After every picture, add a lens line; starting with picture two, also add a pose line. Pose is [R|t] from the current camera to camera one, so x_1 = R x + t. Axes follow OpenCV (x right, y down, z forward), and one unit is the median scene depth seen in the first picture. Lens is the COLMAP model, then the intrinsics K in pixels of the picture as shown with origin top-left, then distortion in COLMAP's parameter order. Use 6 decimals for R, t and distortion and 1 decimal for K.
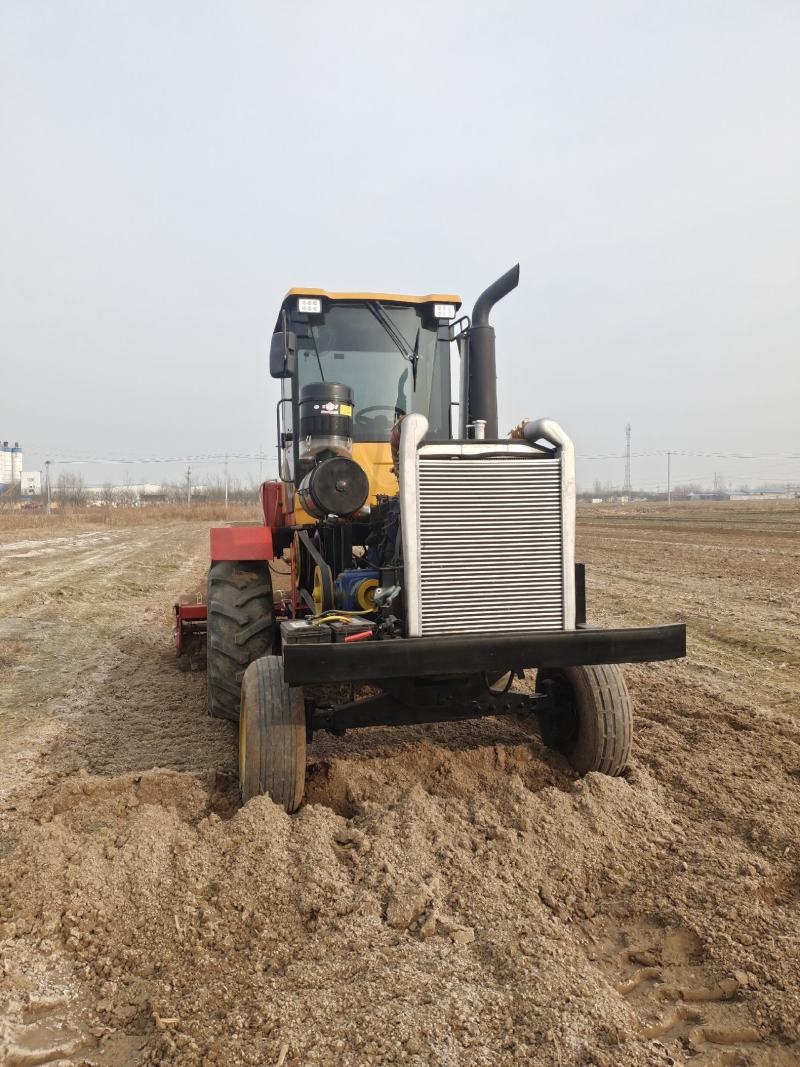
lens RADIAL K [[793.6, 0, 404.5], [0, 793.6, 529.4], [0, 0, 1]] dist [0.029804, -0.027002]
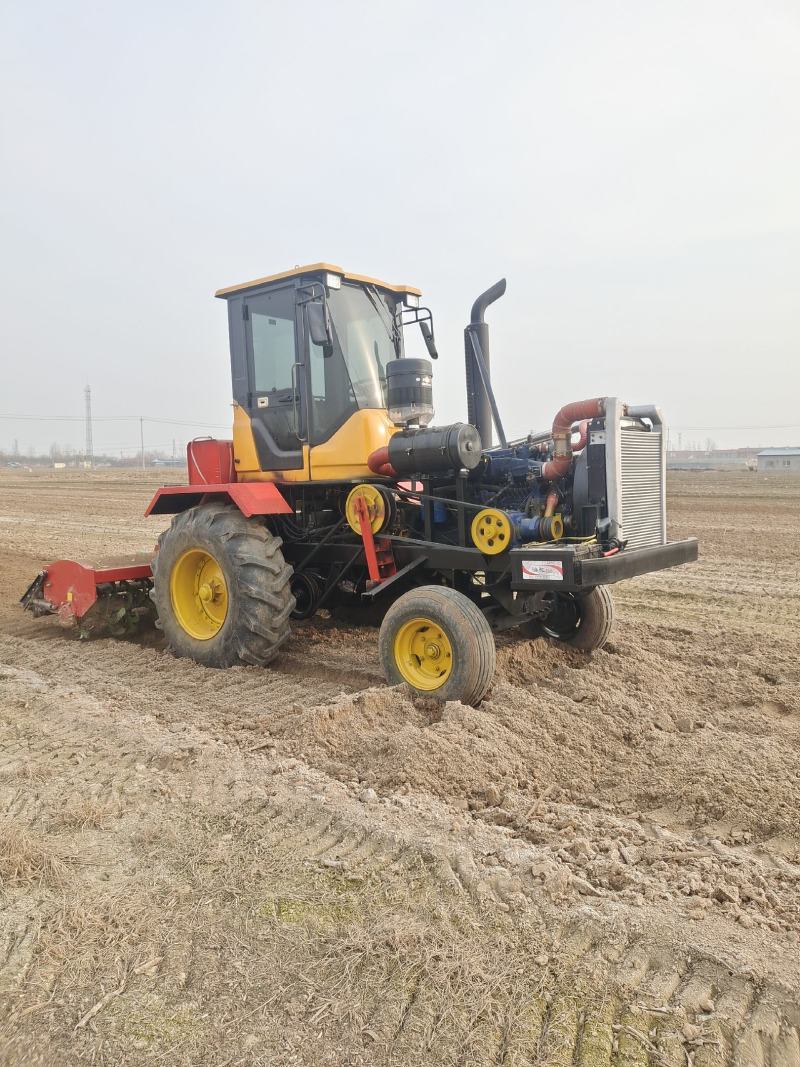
lens RADIAL K [[793.6, 0, 406.0], [0, 793.6, 534.3], [0, 0, 1]] dist [0.029804, -0.027002]
pose [[0.790934, -0.041875, 0.610467, -0.713030], [0.012072, 0.998529, 0.052854, 0.012612], [-0.611782, -0.034434, 0.790277, 0.049689]]
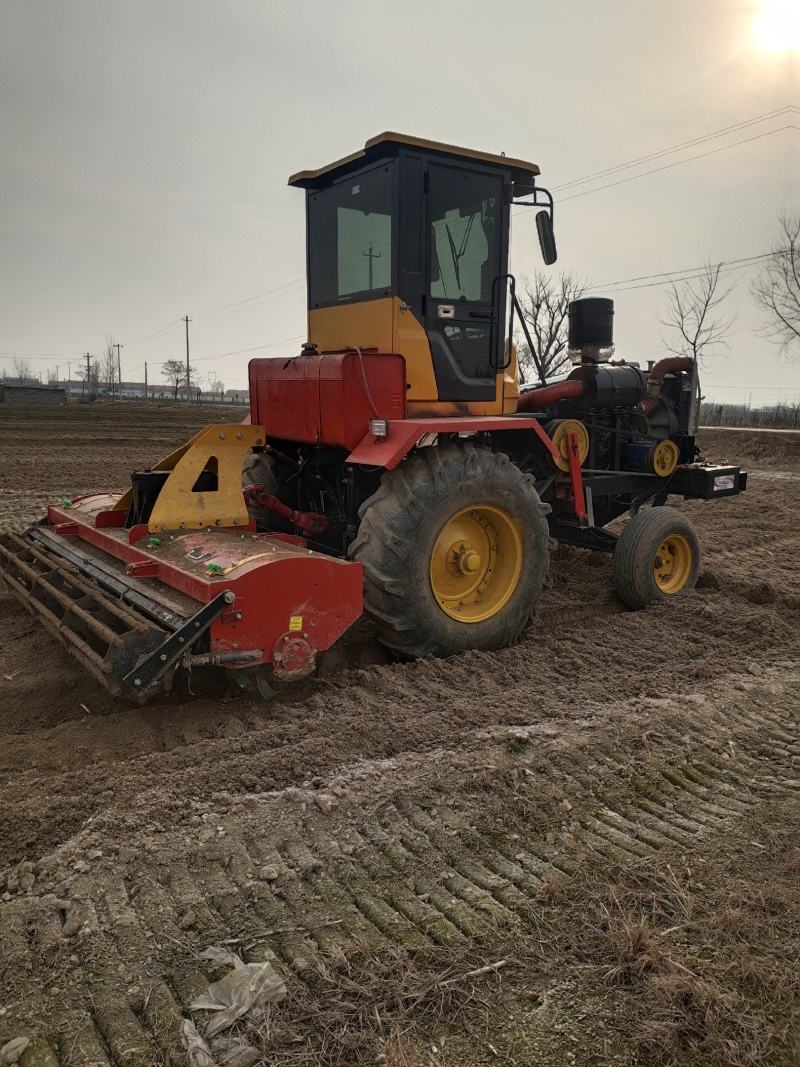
lens RADIAL K [[793.6, 0, 403.7], [0, 793.6, 543.3], [0, 0, 1]] dist [0.029804, -0.027002]
pose [[-0.361414, -0.147038, 0.920739, -1.015865], [0.005586, 0.987128, 0.159833, -0.005925], [-0.932389, 0.062909, -0.355941, 1.481142]]
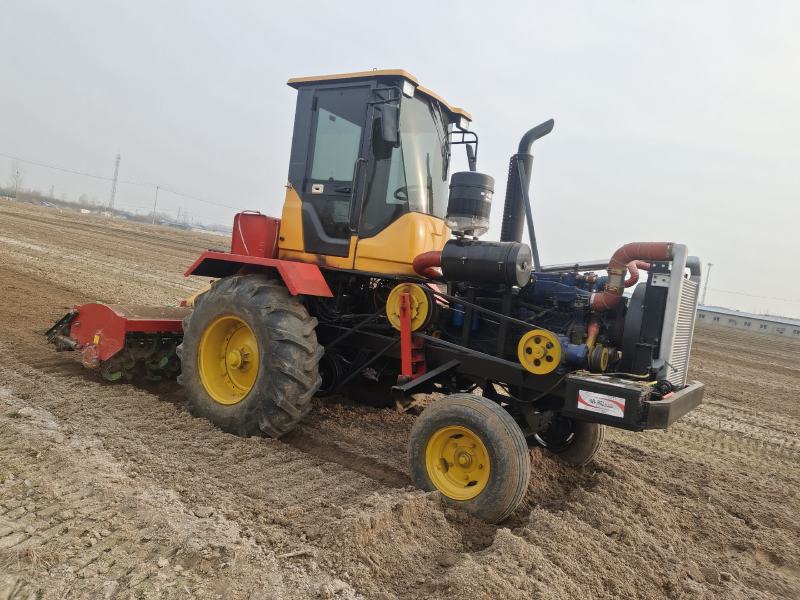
lens RADIAL K [[595.0, 0, 400.3], [0, 595.0, 297.3], [0, 0, 1]] dist [0.029804, -0.027002]
pose [[0.727167, 0.100105, 0.679122, -0.680503], [-0.154771, 0.987745, 0.020122, 0.006642], [-0.668785, -0.119740, 0.733750, 0.314735]]
